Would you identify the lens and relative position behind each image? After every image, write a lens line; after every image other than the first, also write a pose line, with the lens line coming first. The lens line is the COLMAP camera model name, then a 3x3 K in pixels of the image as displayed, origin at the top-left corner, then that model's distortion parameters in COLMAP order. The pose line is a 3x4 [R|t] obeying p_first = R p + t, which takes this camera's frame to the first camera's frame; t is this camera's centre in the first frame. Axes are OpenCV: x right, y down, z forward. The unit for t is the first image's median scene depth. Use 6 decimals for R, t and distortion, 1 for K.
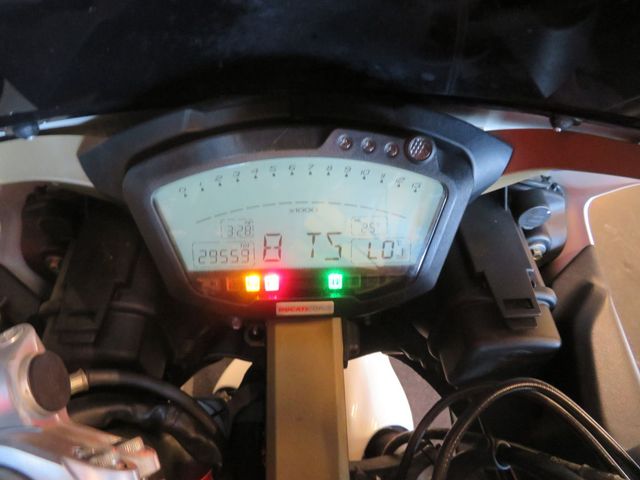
lens RADIAL K [[457.6, 0, 320.0], [0, 457.6, 240.0], [0, 0, 1]] dist [-0.001268, 0.004393]
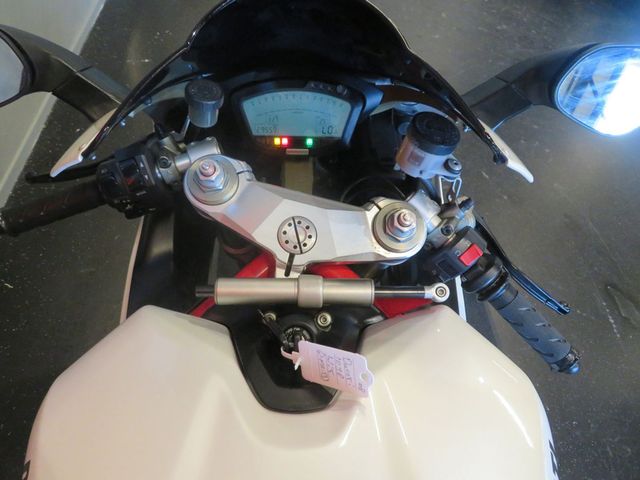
lens RADIAL K [[457.6, 0, 320.0], [0, 457.6, 240.0], [0, 0, 1]] dist [-0.001268, 0.004393]
pose [[0.999302, 0.025281, 0.027496, 0.037849], [-0.027278, 0.996820, 0.074867, 0.460546], [-0.025516, -0.075565, 0.996814, -1.661632]]
